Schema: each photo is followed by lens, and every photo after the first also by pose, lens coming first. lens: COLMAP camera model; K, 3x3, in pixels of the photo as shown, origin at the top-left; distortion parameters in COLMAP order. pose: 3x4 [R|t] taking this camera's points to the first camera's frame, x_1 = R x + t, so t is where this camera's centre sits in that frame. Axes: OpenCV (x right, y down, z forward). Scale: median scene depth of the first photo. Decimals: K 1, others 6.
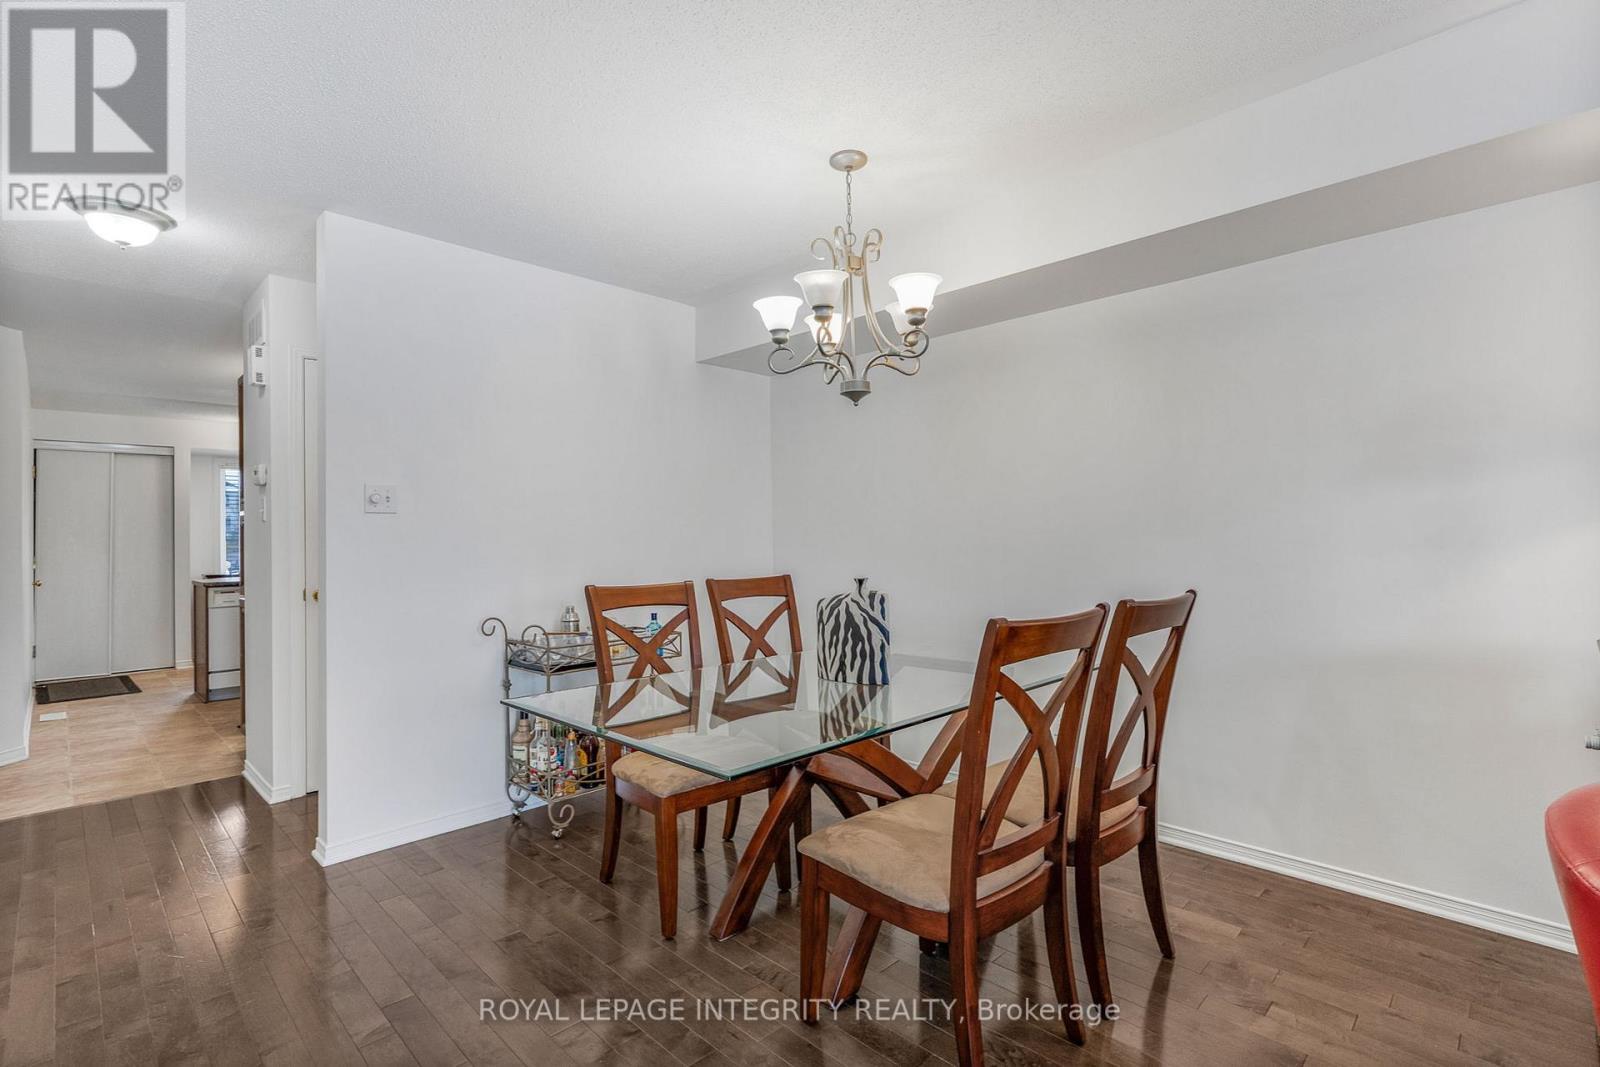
lens RADIAL K [[758.0, 0, 800.0], [0, 758.0, 533.5], [0, 0, 1]] dist [0.002291, -0.000128]
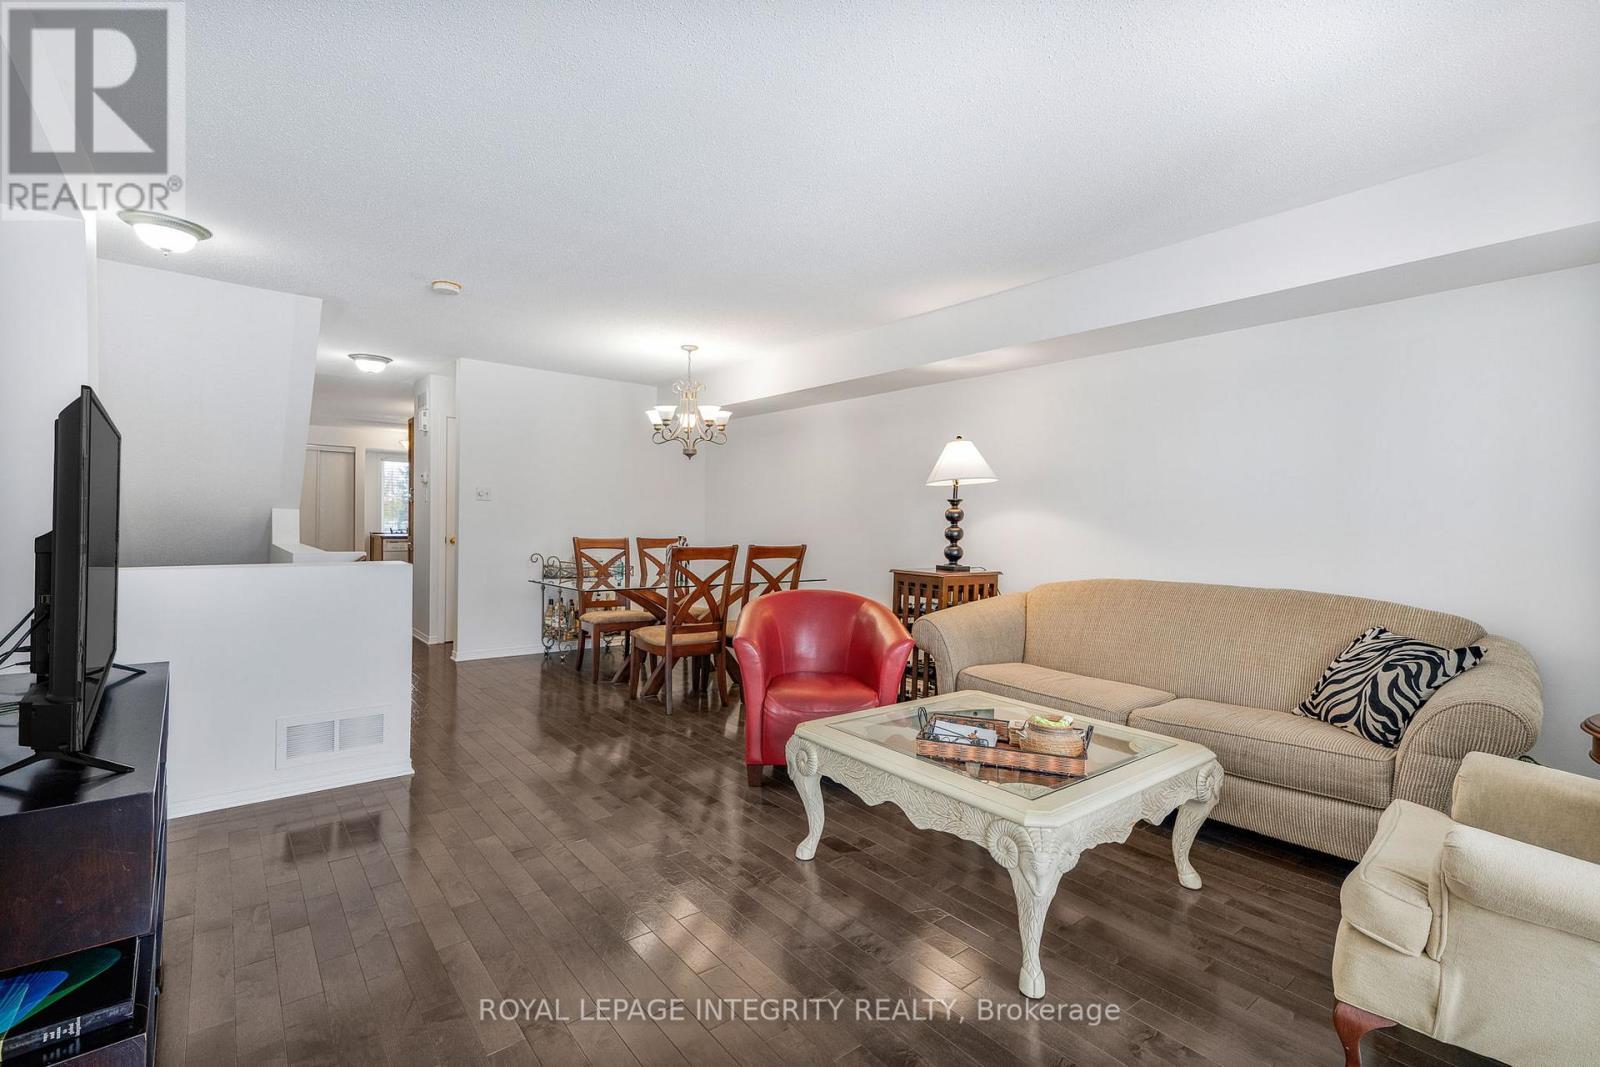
lens RADIAL K [[727.0, 0, 802.8], [0, 727.0, 535.0], [0, 0, 1]] dist [0.024211, -0.000184]
pose [[0.994337, 0.032102, -0.101305, 0.514135], [-0.029467, 0.999190, 0.027403, -0.013149], [0.102103, -0.024263, 0.994478, -0.891545]]
